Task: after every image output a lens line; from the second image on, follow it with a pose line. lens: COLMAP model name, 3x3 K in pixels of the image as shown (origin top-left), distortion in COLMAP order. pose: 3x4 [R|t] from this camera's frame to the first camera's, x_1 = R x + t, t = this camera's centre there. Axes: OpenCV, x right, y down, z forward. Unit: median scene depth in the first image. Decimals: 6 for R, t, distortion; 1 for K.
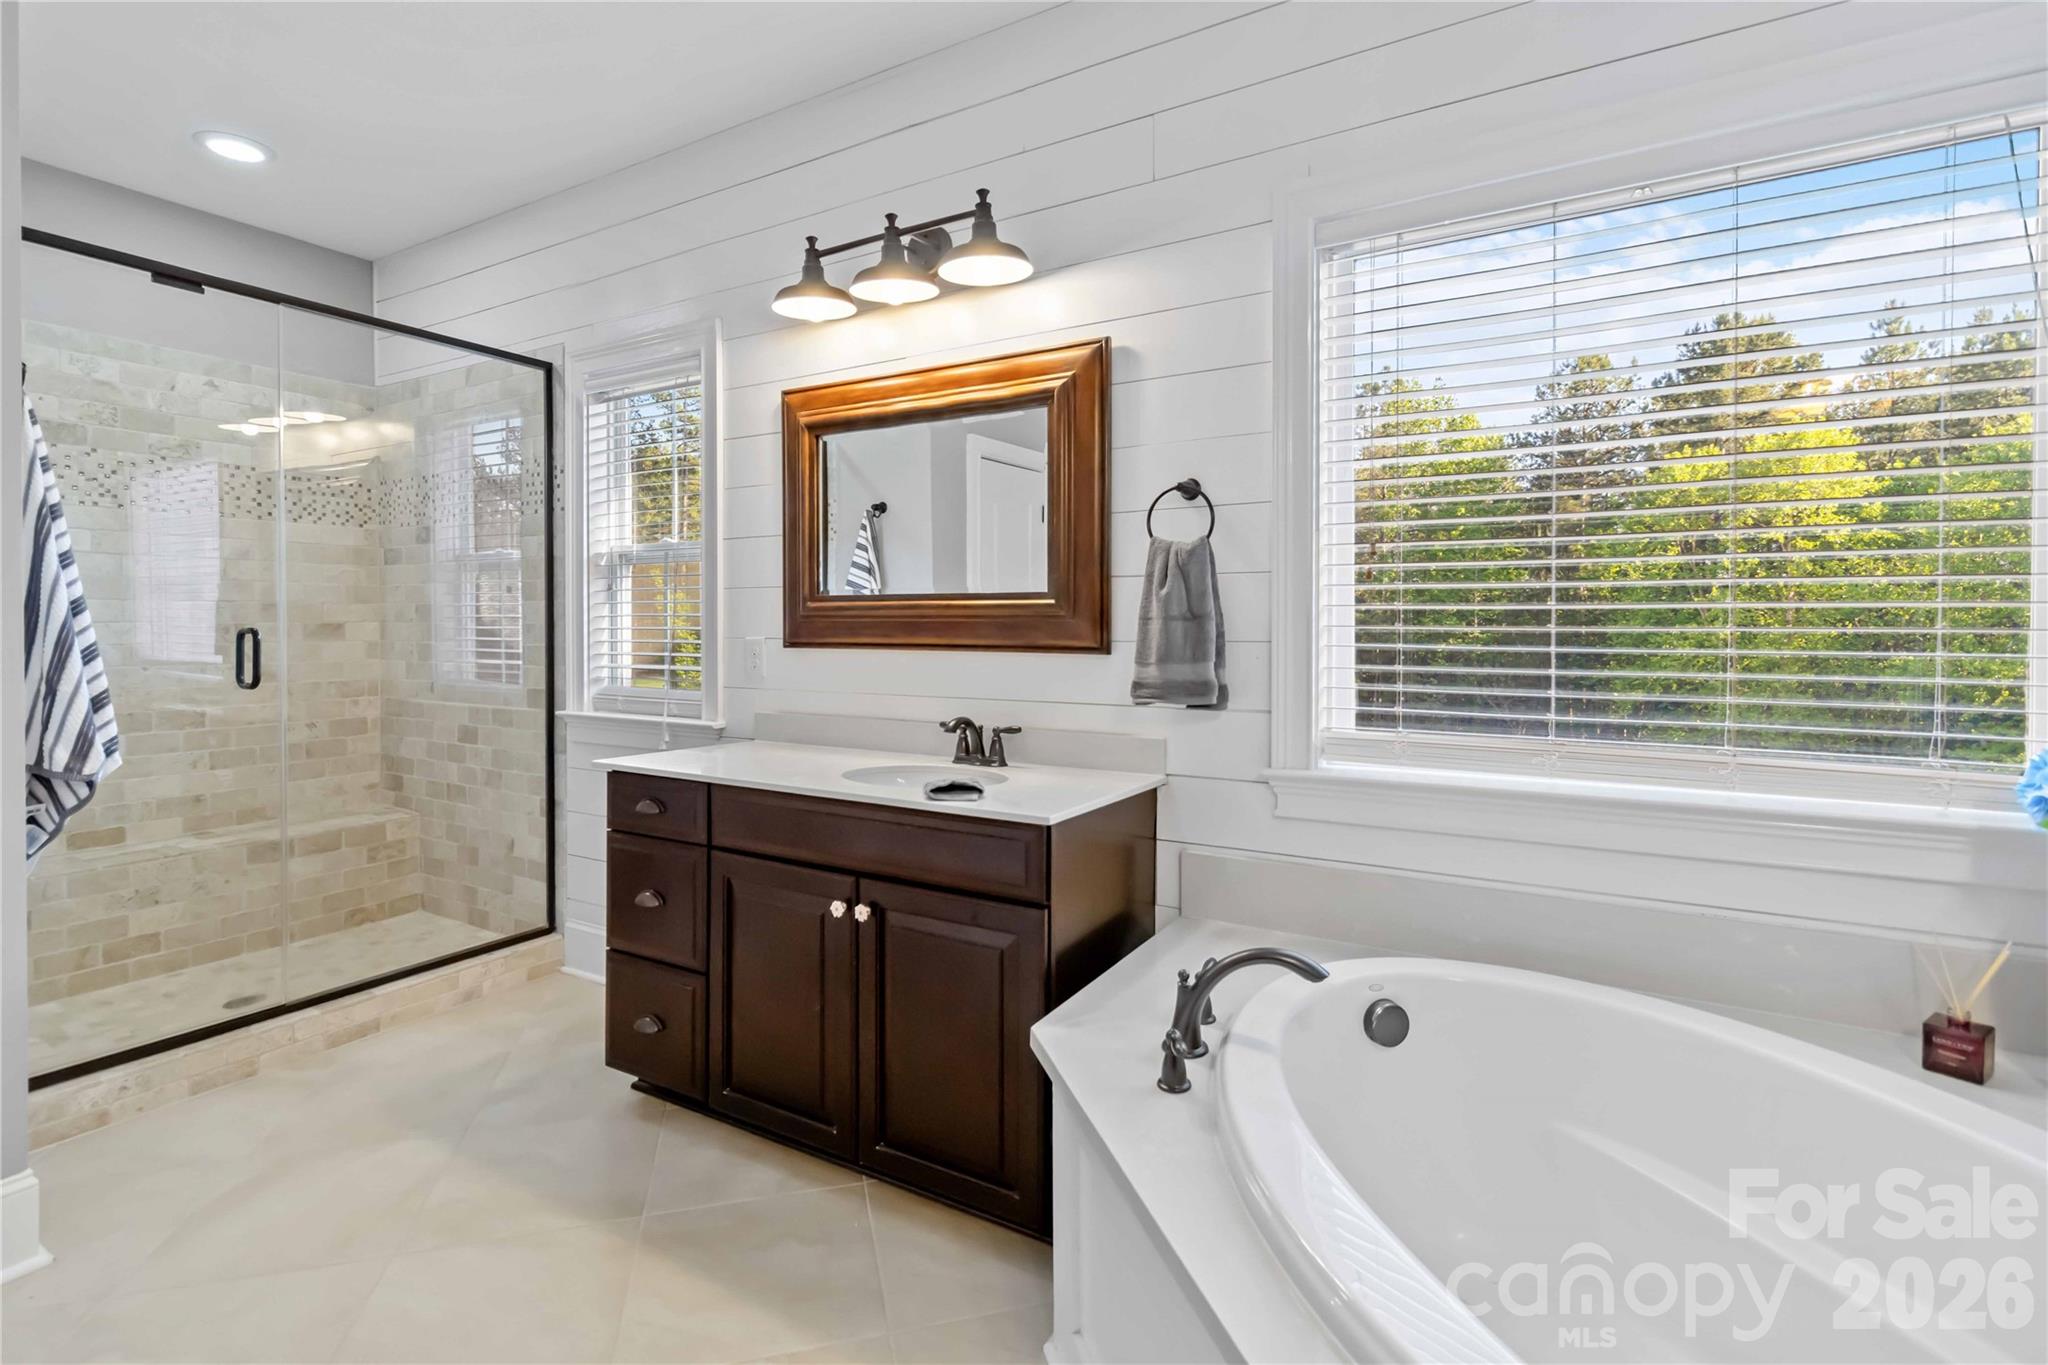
lens RADIAL K [[924.0, 0, 1025.9], [0, 924.0, 645.6], [0, 0, 1]] dist [0.000829, 0.000160]
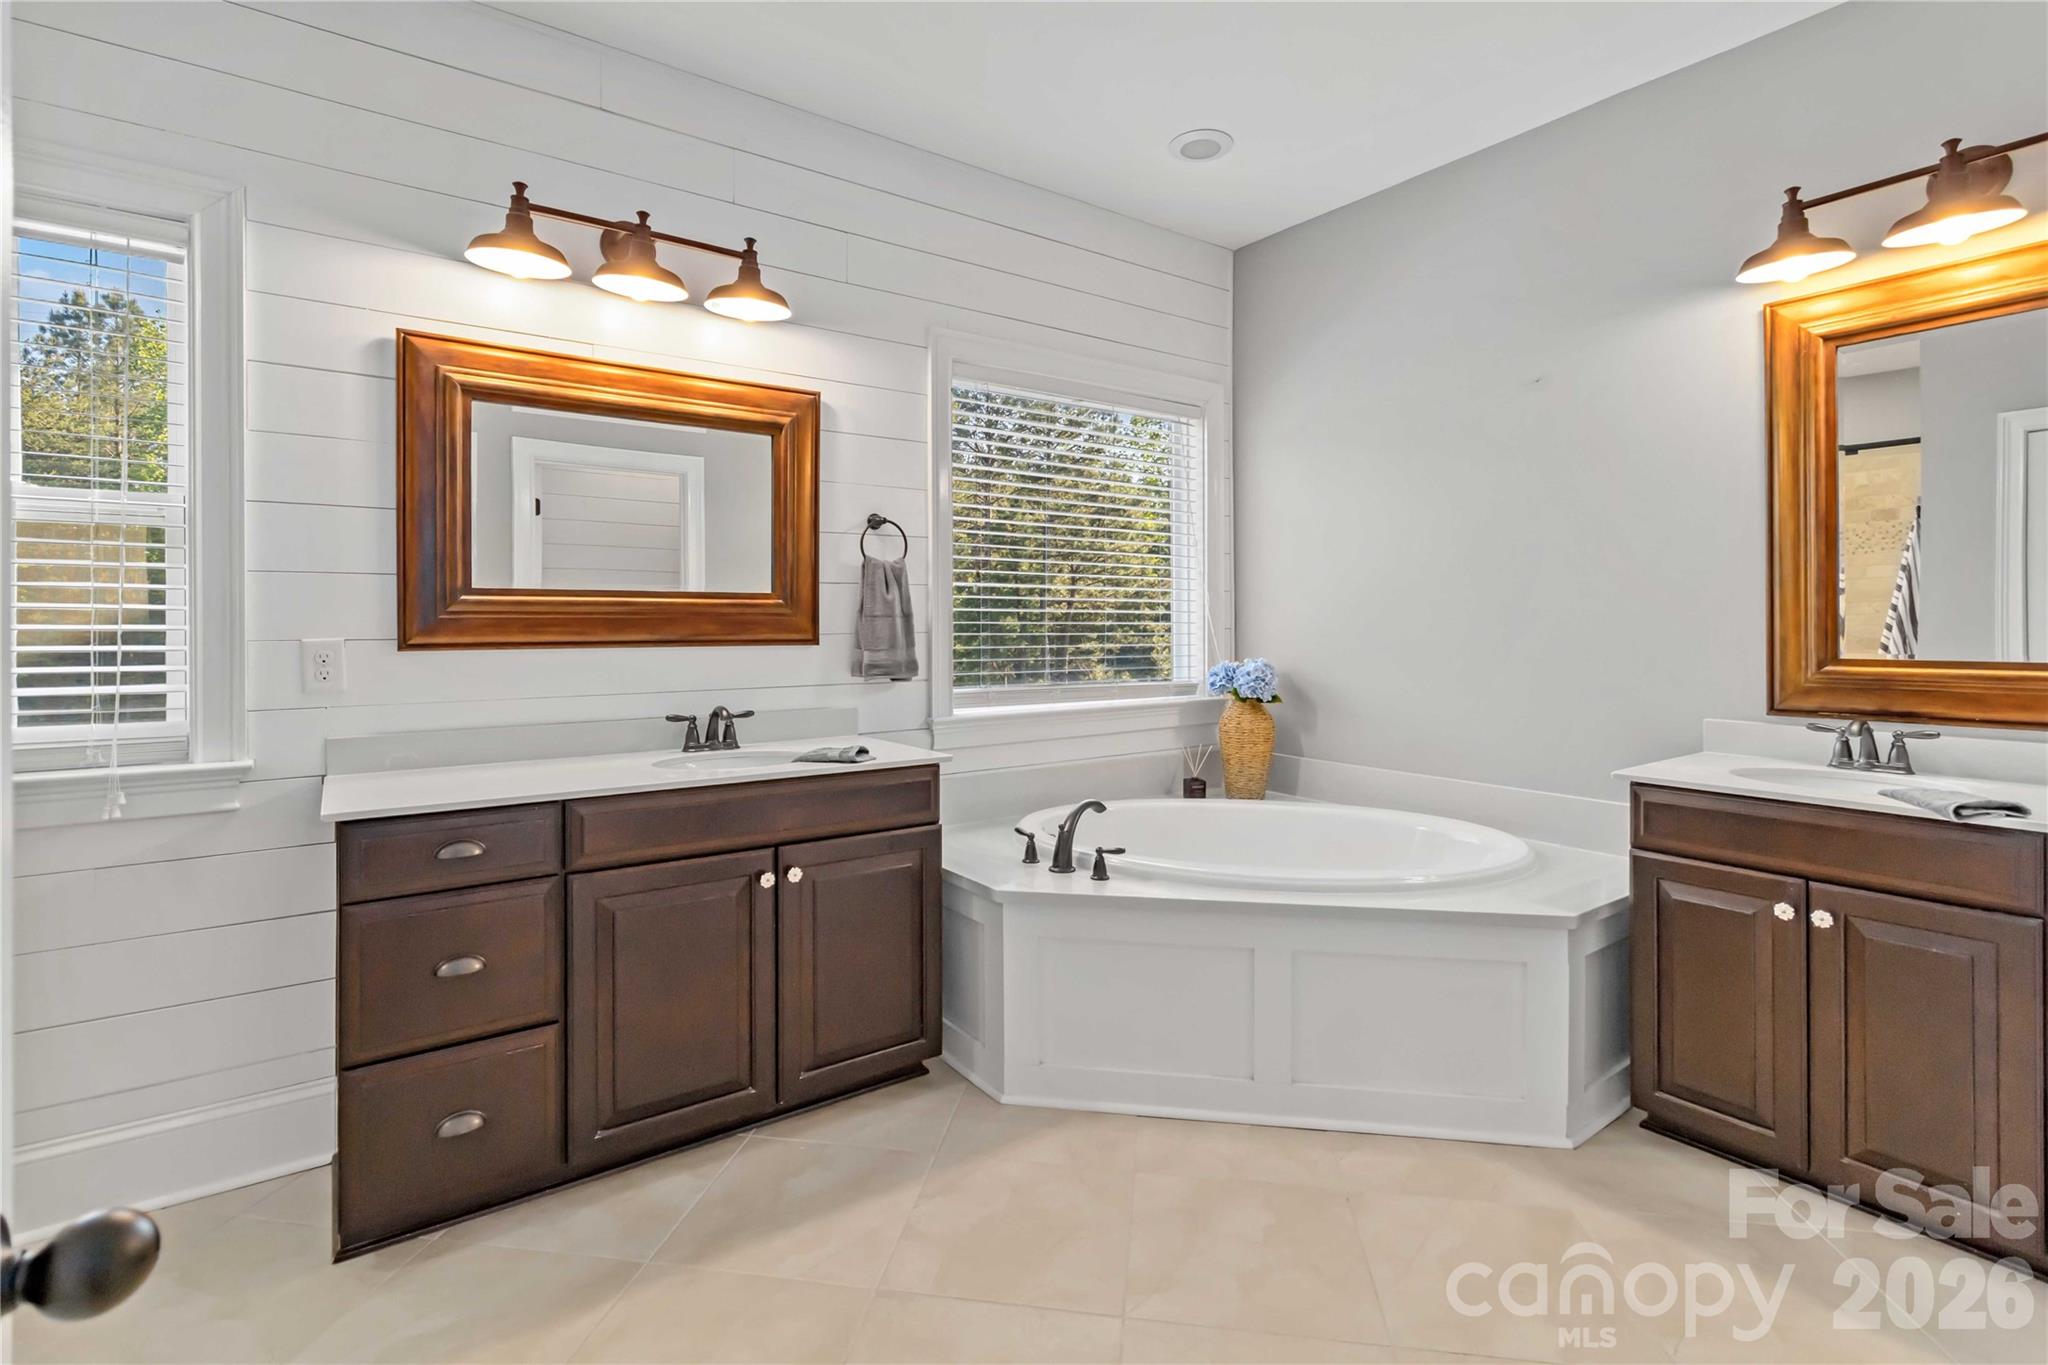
lens RADIAL K [[952.2, 0, 1012.1], [0, 952.2, 620.2], [0, 0, 1]] dist [0.001500, 0.000335]
pose [[0.421765, -0.008592, 0.906664, -0.955872], [0.012227, 0.999918, 0.003788, -0.025105], [-0.906623, 0.009488, 0.421836, 0.216258]]
